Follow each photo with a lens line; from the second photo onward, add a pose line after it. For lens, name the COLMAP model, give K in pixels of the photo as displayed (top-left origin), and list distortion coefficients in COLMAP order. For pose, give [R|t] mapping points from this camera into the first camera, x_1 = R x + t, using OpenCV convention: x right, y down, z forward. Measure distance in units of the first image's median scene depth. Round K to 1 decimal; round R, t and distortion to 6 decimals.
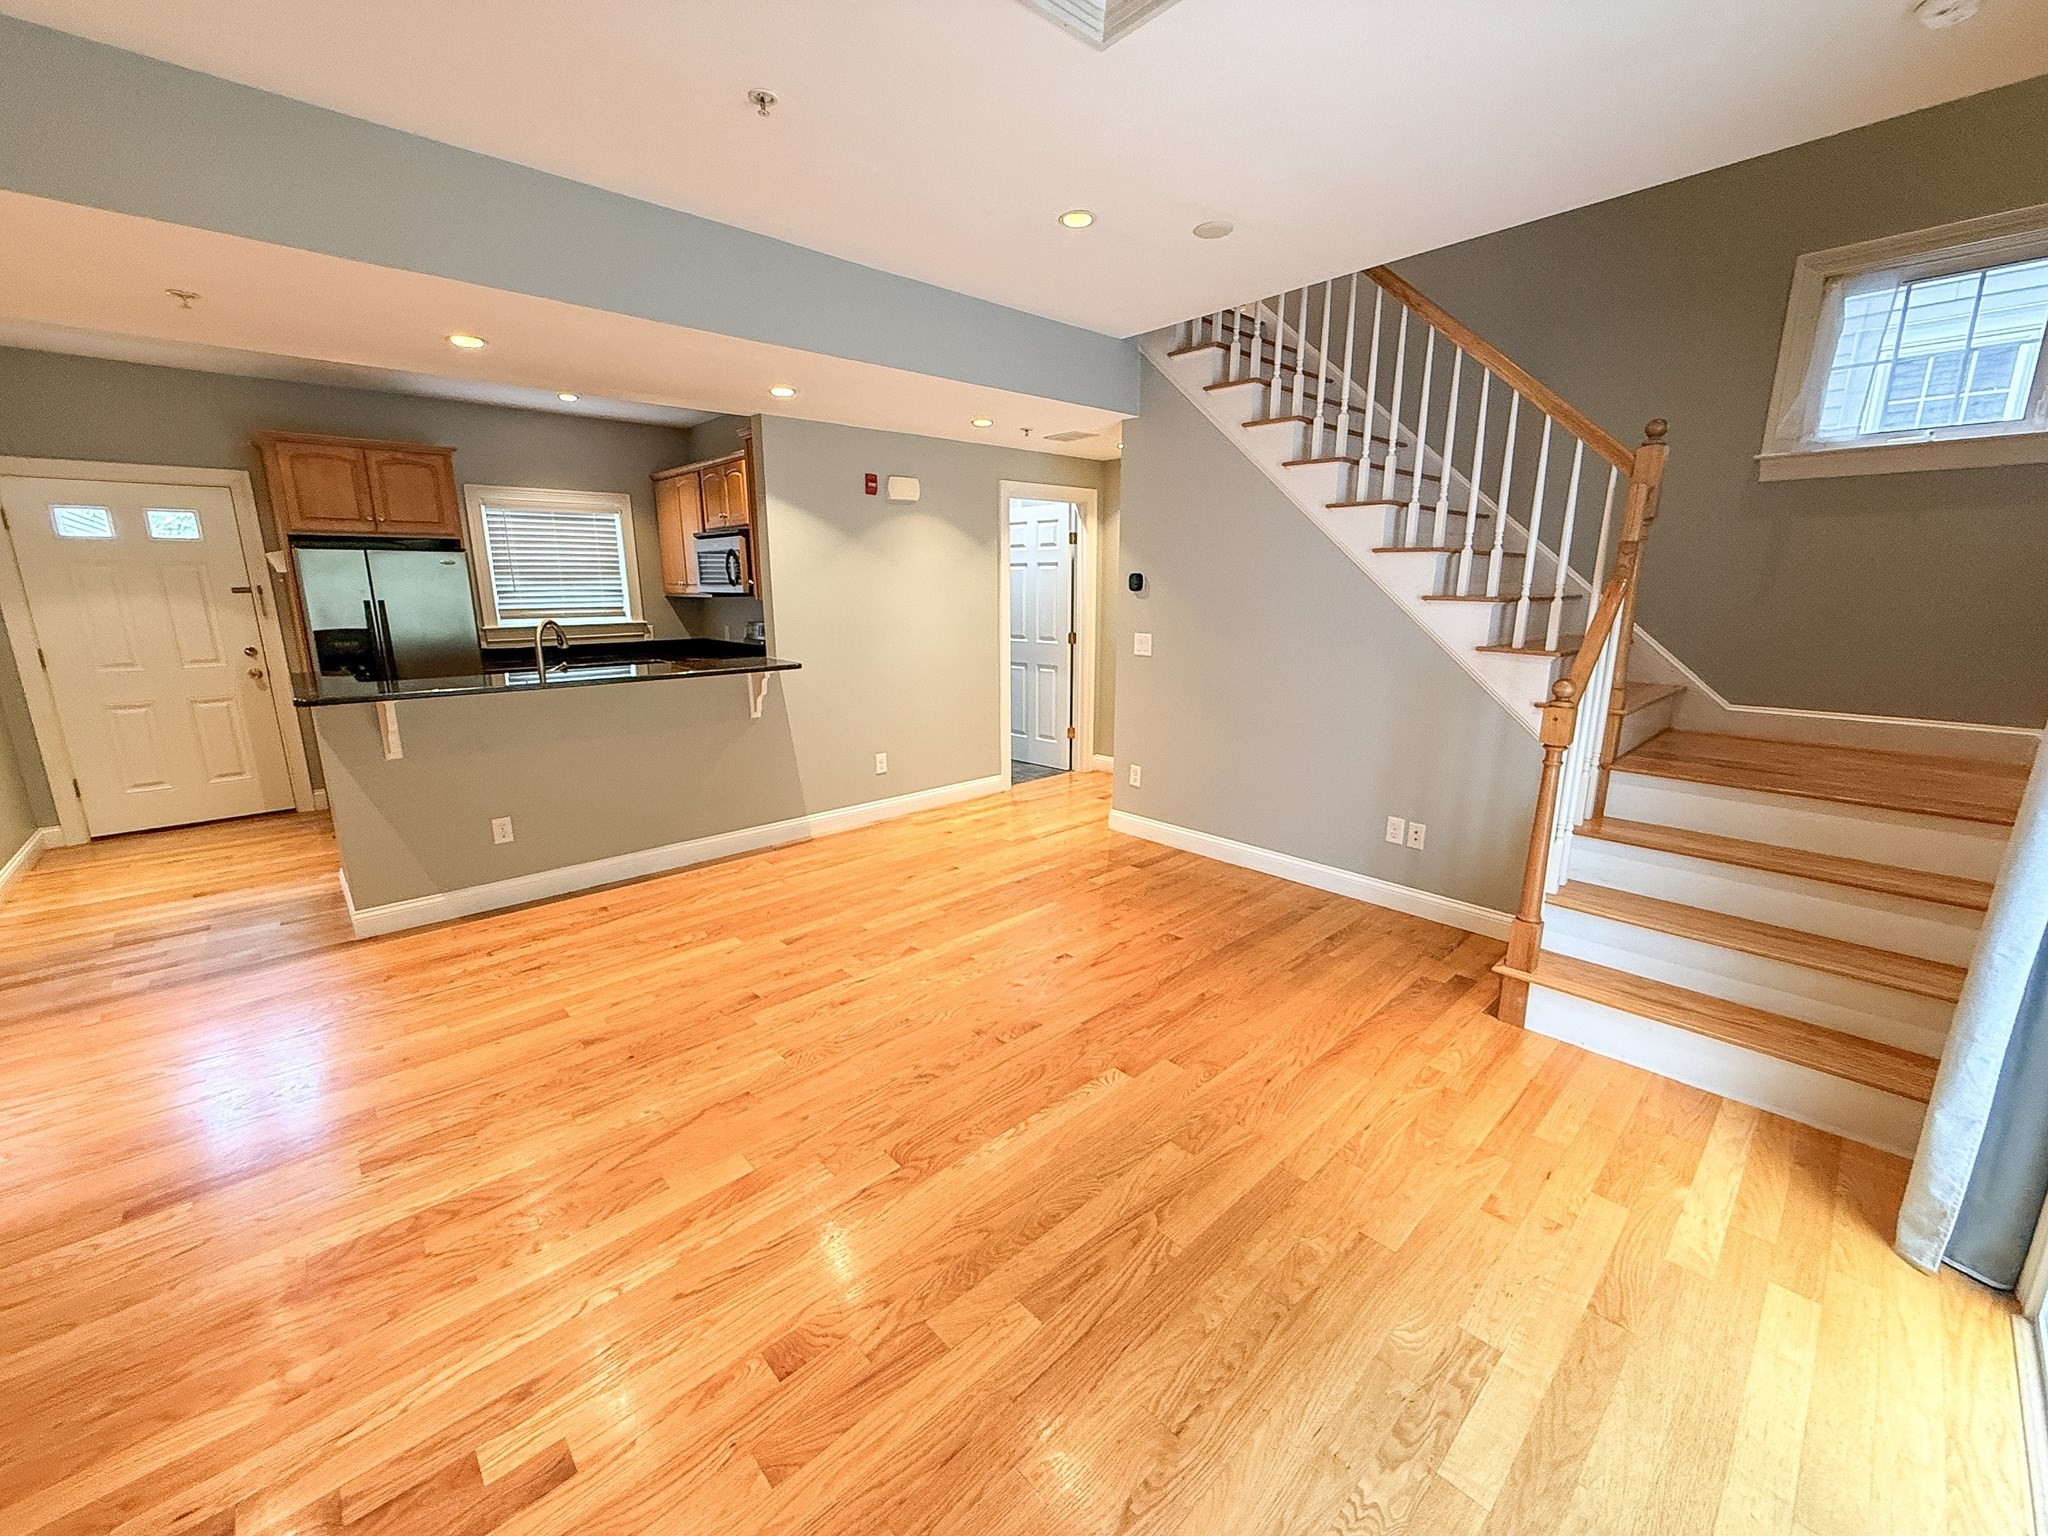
lens RADIAL K [[815.1, 0, 1020.6], [0, 815.1, 765.5], [0, 0, 1]] dist [-0.000426, -0.000091]
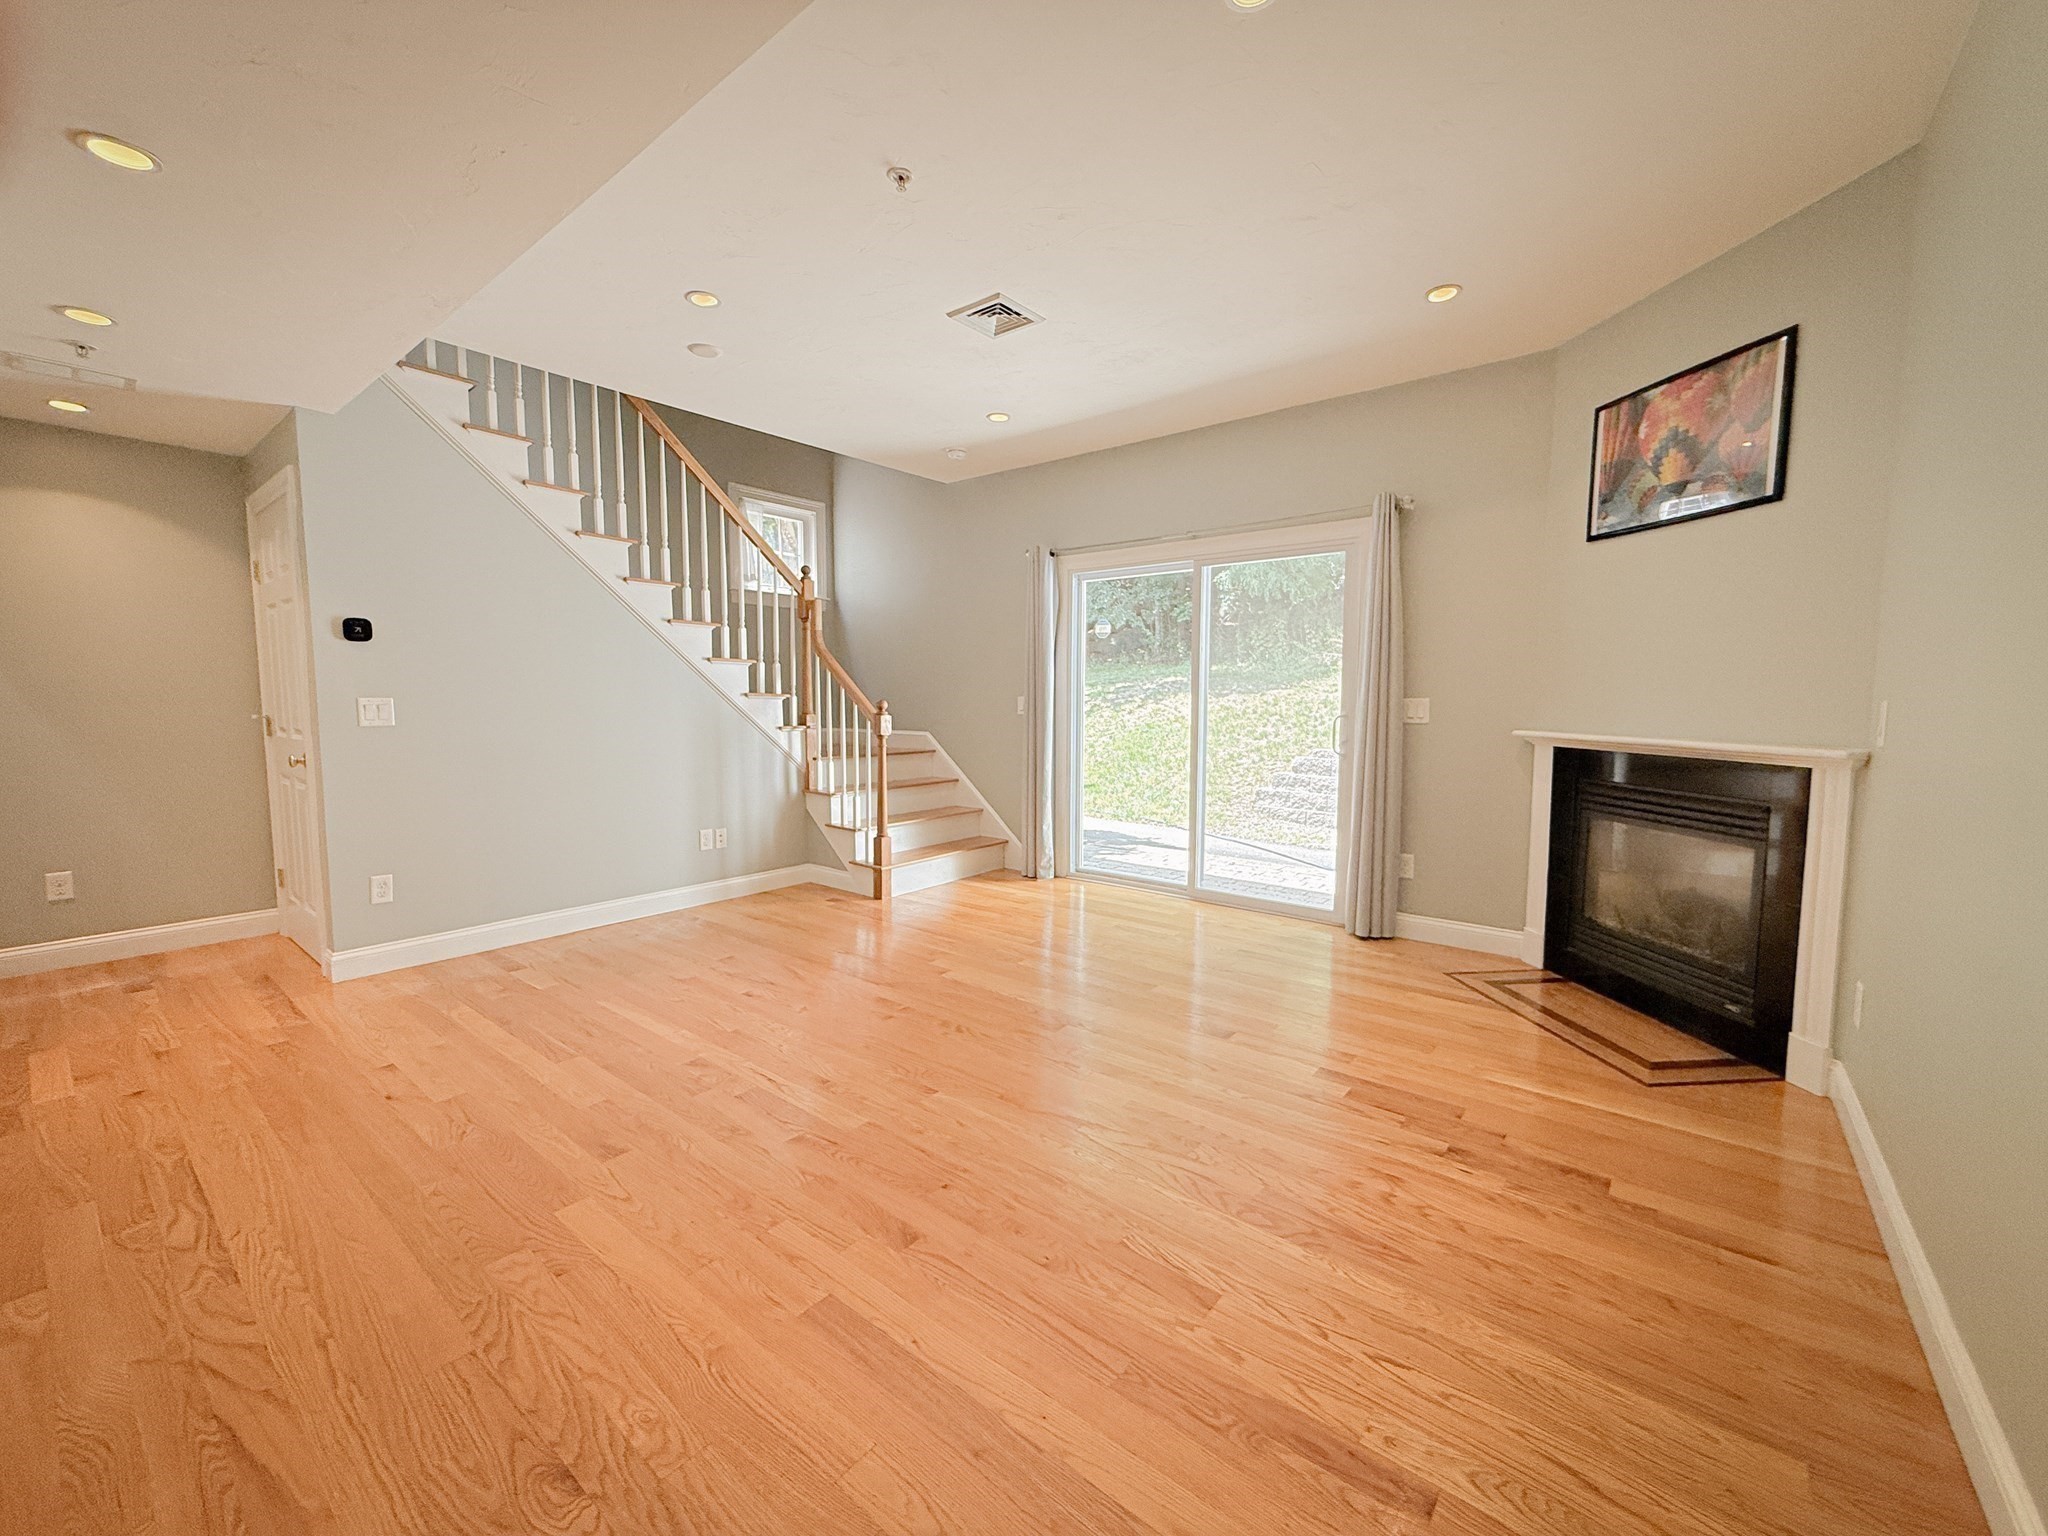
lens RADIAL K [[818.7, 0, 1019.4], [0, 818.7, 763.8], [0, 0, 1]] dist [-0.000646, -0.000351]
pose [[-0.143508, -0.078871, 0.986501, -0.904073], [0.219786, 0.969386, 0.109475, -0.070861], [-0.964935, 0.232530, -0.121780, 0.695093]]
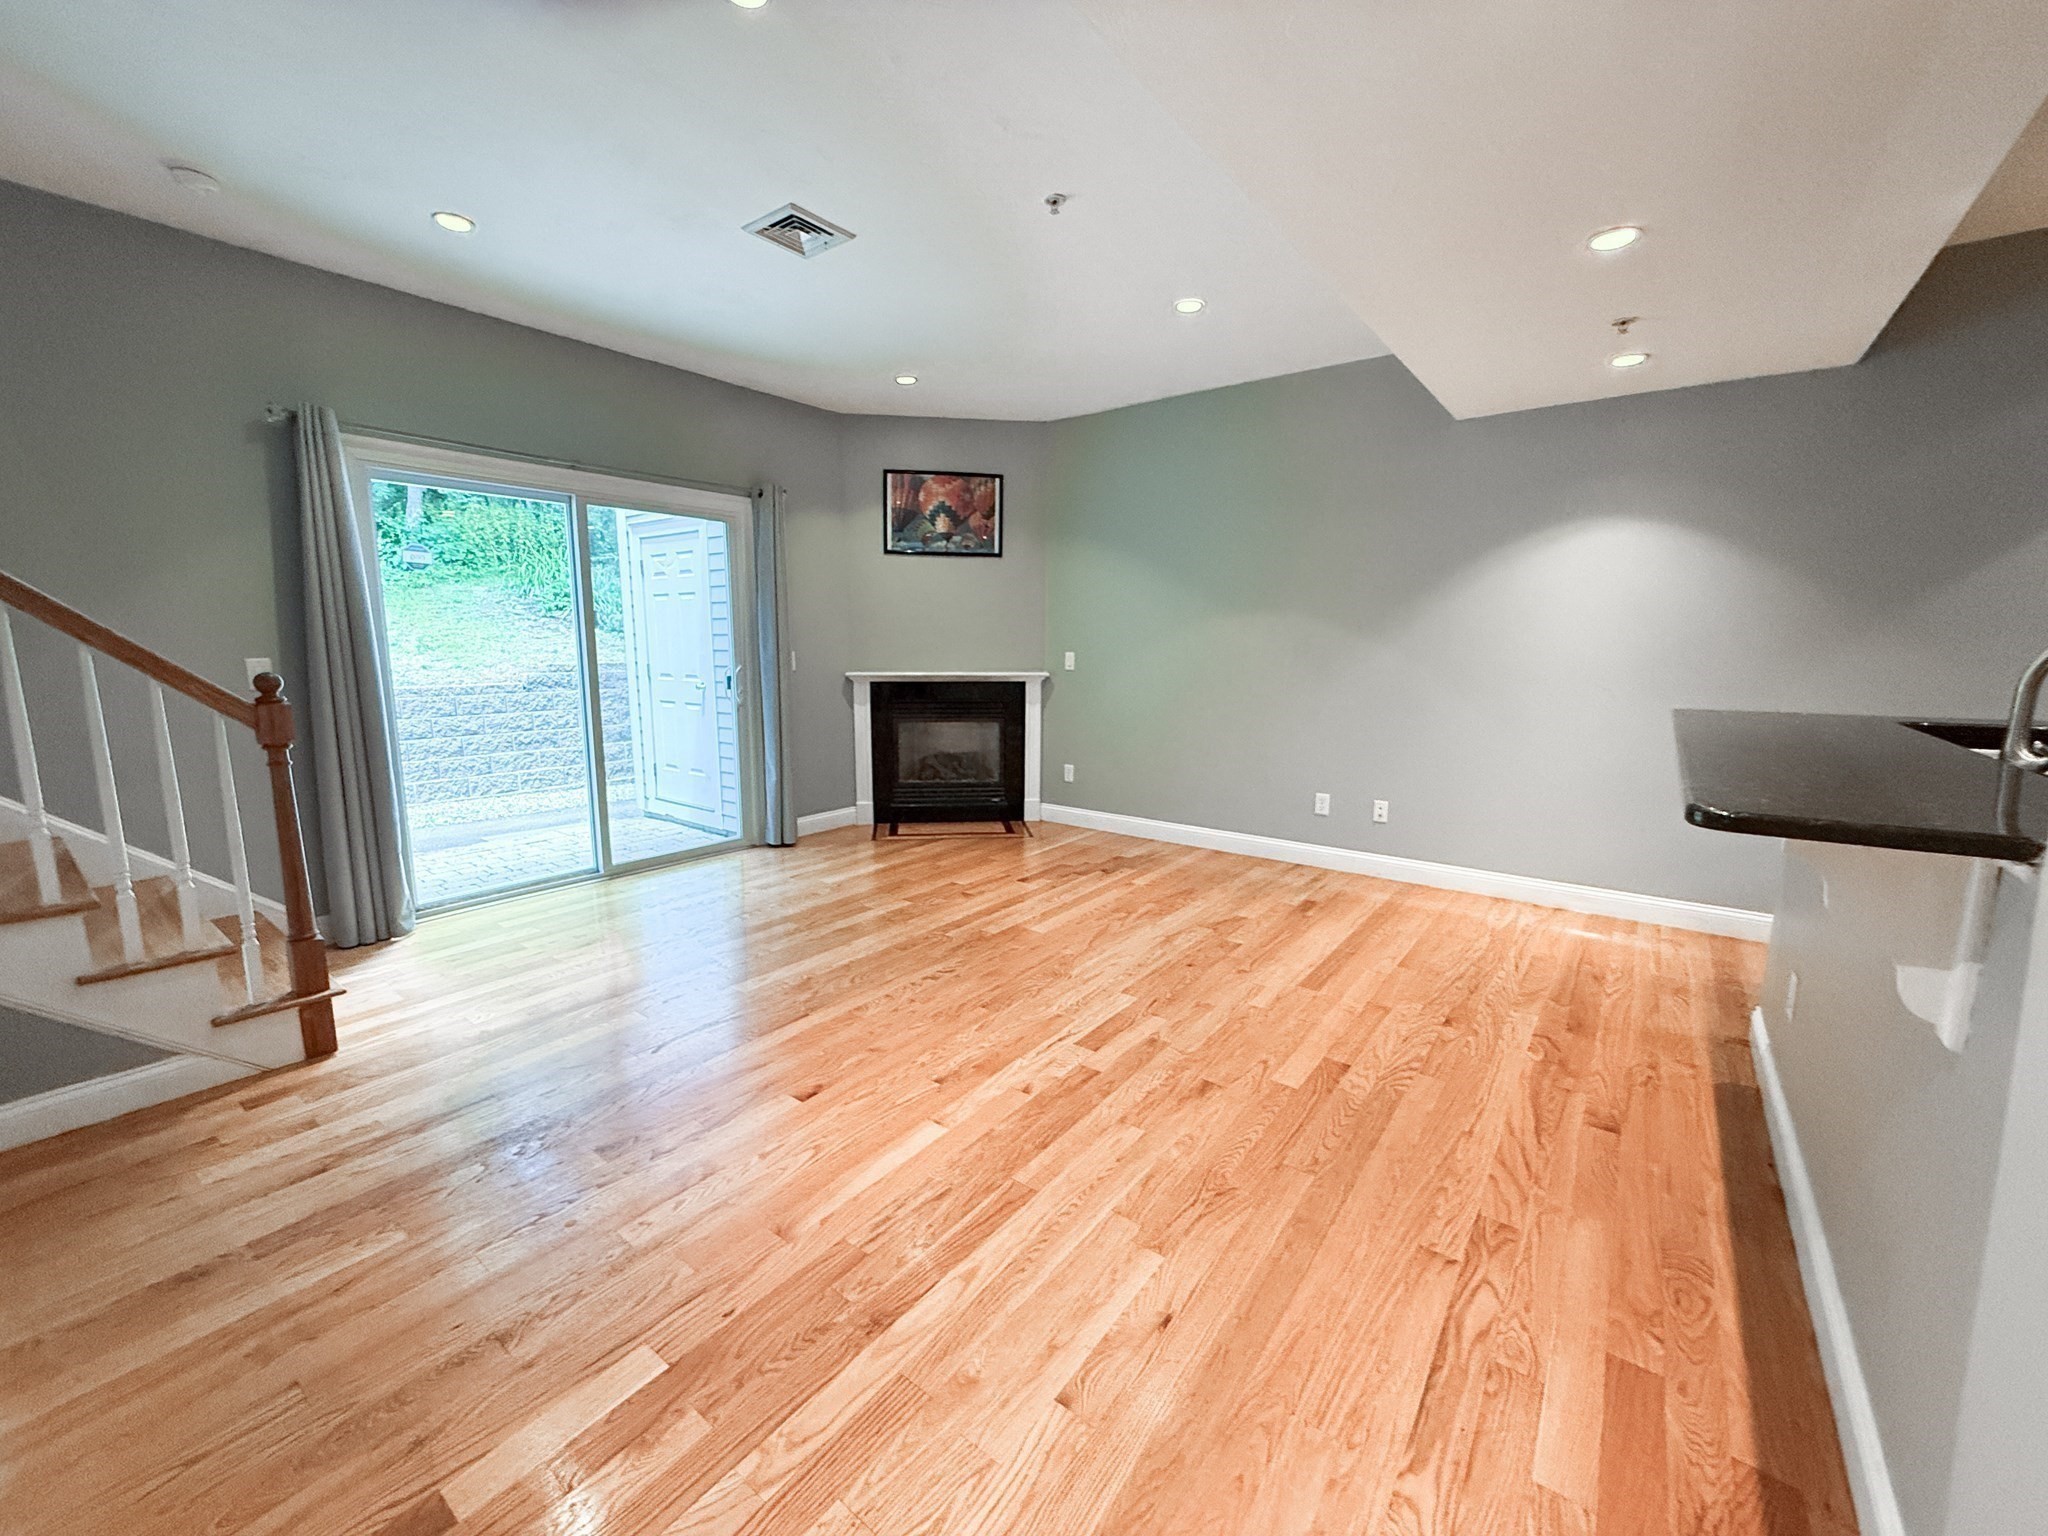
lens RADIAL K [[818.7, 0, 1019.4], [0, 818.7, 763.8], [0, 0, 1]] dist [-0.000646, -0.000351]
pose [[-0.985493, 0.024772, -0.167897, -0.015744], [-0.039096, 0.929545, 0.366630, -0.277961], [0.165150, 0.367876, -0.915092, 1.476926]]
